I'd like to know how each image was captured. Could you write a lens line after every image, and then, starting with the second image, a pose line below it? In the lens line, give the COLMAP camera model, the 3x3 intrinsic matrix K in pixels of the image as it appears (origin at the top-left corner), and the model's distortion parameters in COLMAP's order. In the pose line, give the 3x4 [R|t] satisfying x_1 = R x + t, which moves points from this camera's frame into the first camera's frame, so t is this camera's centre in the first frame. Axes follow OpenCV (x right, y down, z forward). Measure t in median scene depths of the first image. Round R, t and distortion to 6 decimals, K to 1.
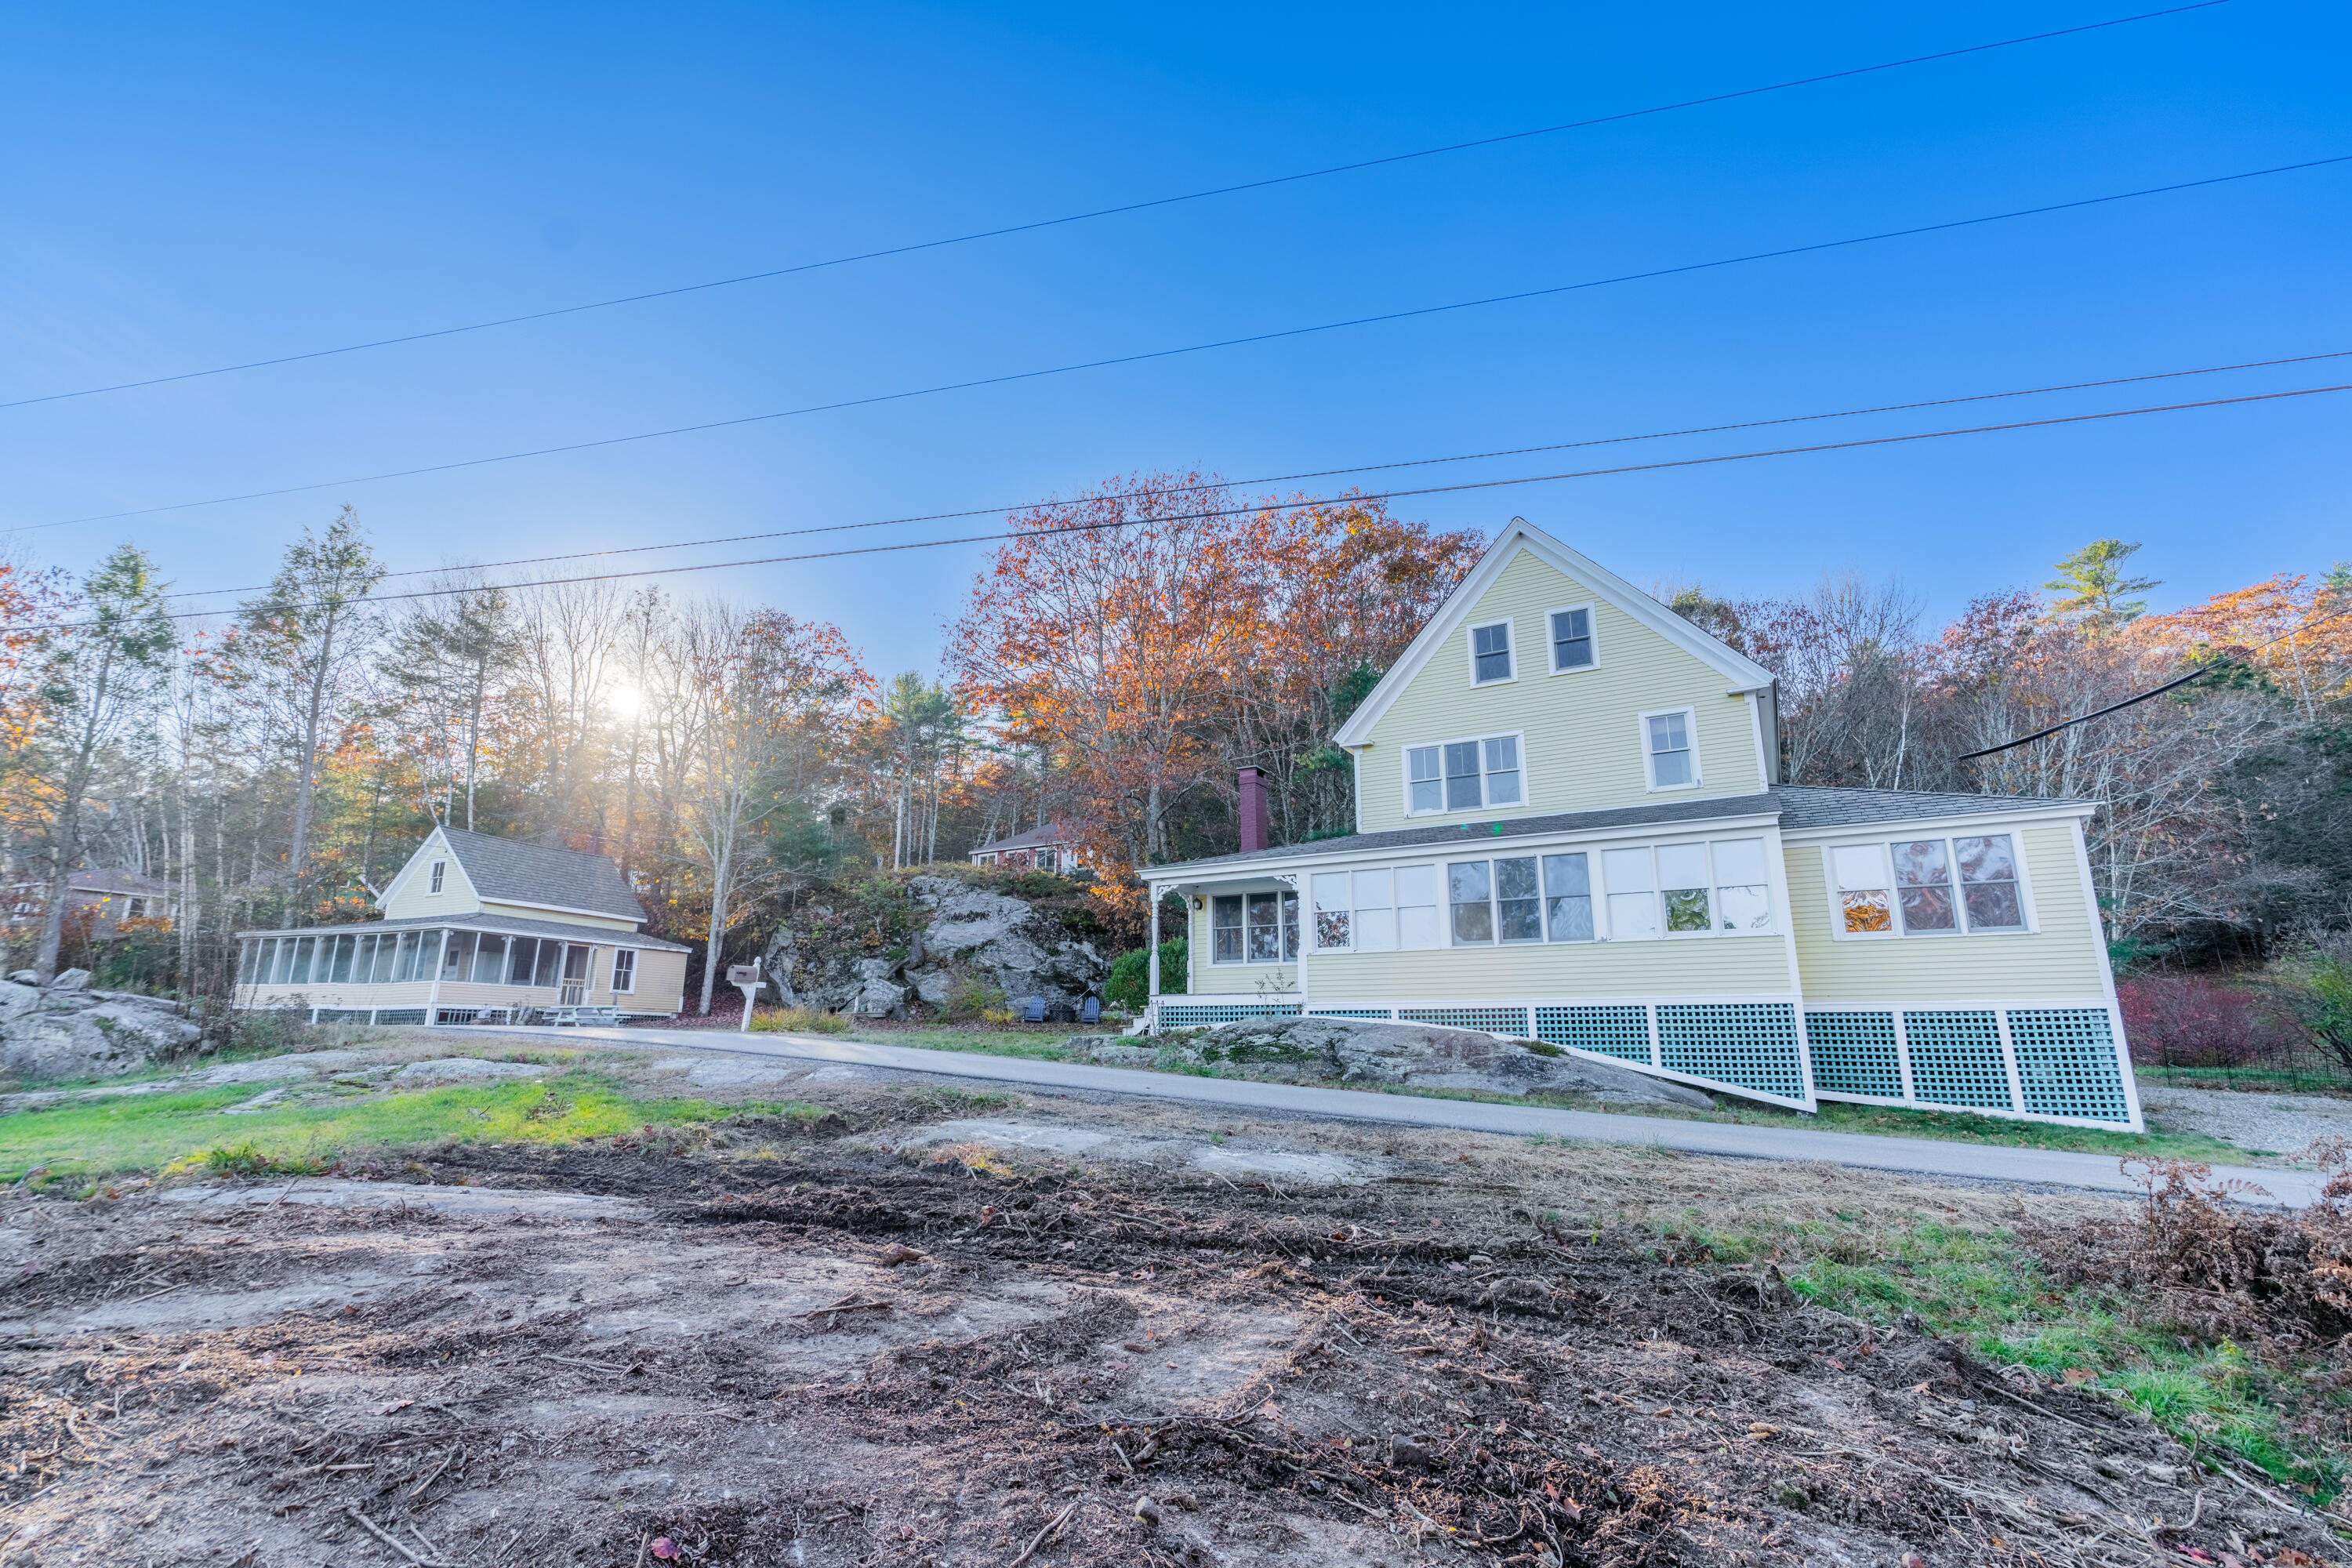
lens RADIAL K [[1055.4, 0, 1173.3], [0, 1055.4, 787.3], [0, 0, 1]] dist [-0.011280, 0.004426]
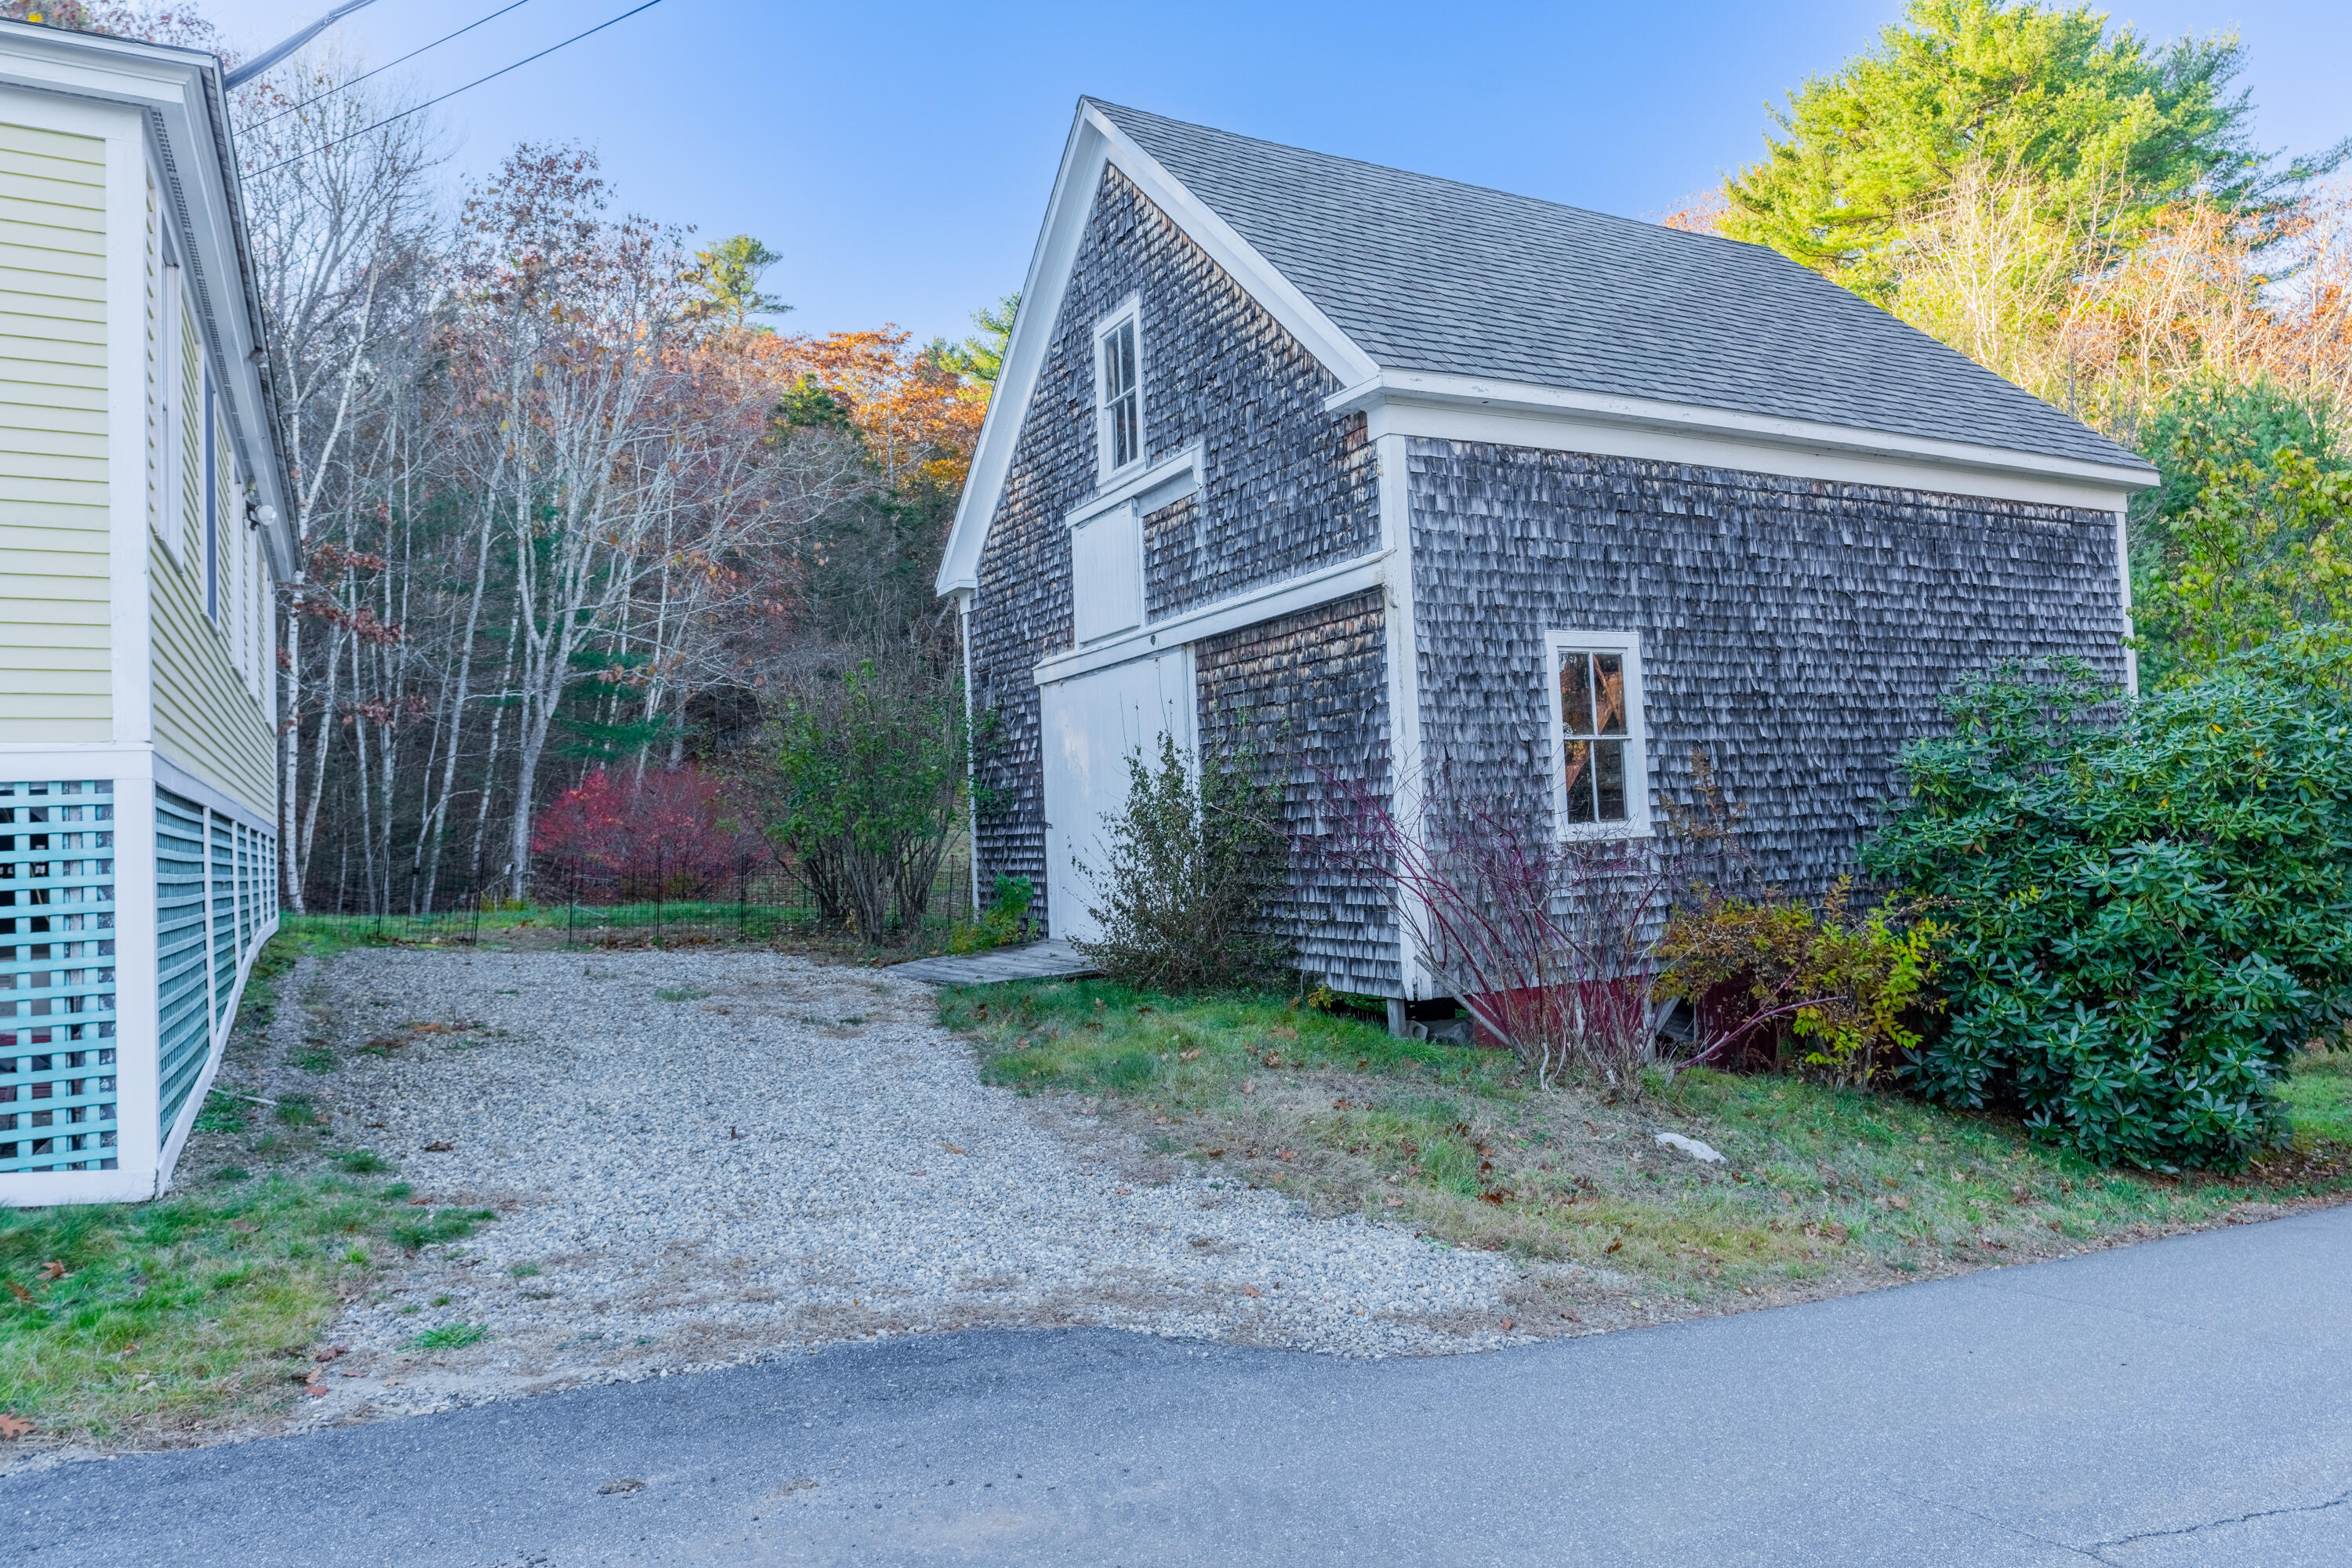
lens RADIAL K [[1495.4, 0, 1162.1], [0, 1495.4, 788.6], [0, 0, 1]] dist [-0.000756, 0.000500]
pose [[0.526891, 0.007694, 0.849898, 0.311282], [-0.162804, 0.982356, 0.092037, 0.058099], [-0.834195, -0.186861, 0.518847, 0.247329]]
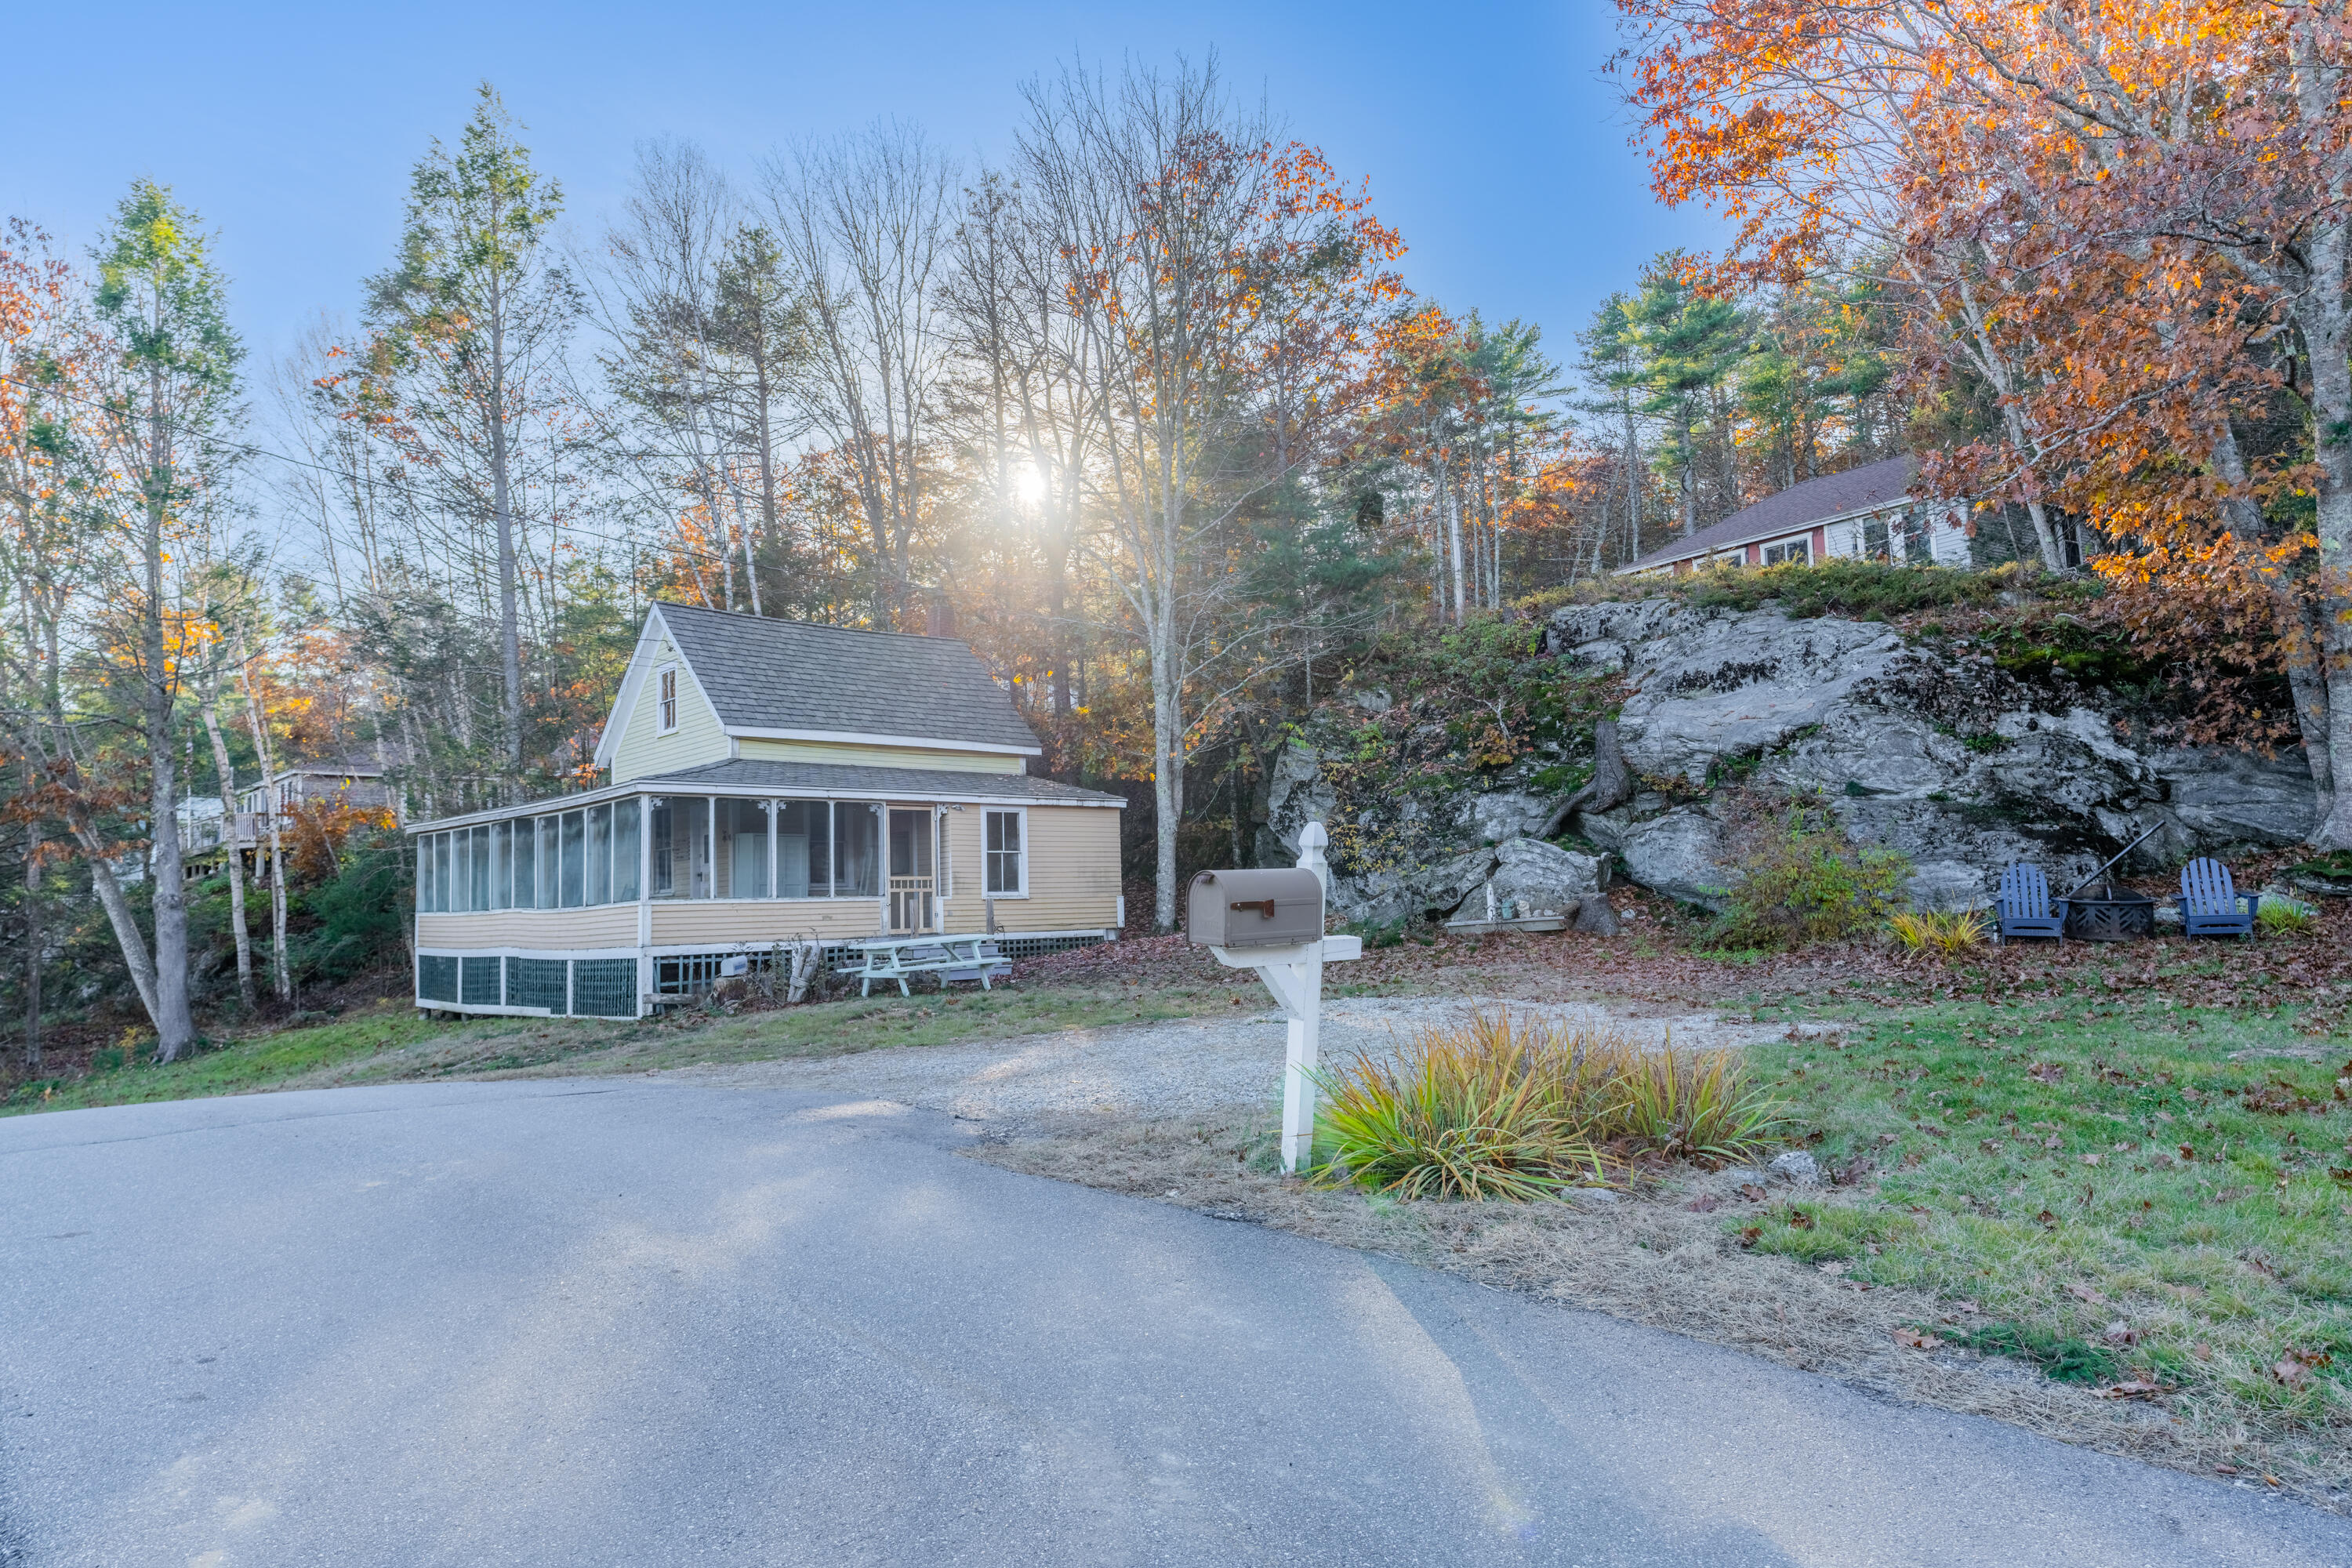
lens RADIAL K [[1495.4, 0, 1162.1], [0, 1495.4, 788.6], [0, 0, 1]] dist [-0.000756, 0.000500]
pose [[0.910321, -0.069814, -0.407973, -0.197518], [0.134633, 0.982015, 0.132364, 0.073265], [0.391395, -0.175420, 0.903348, 0.473818]]
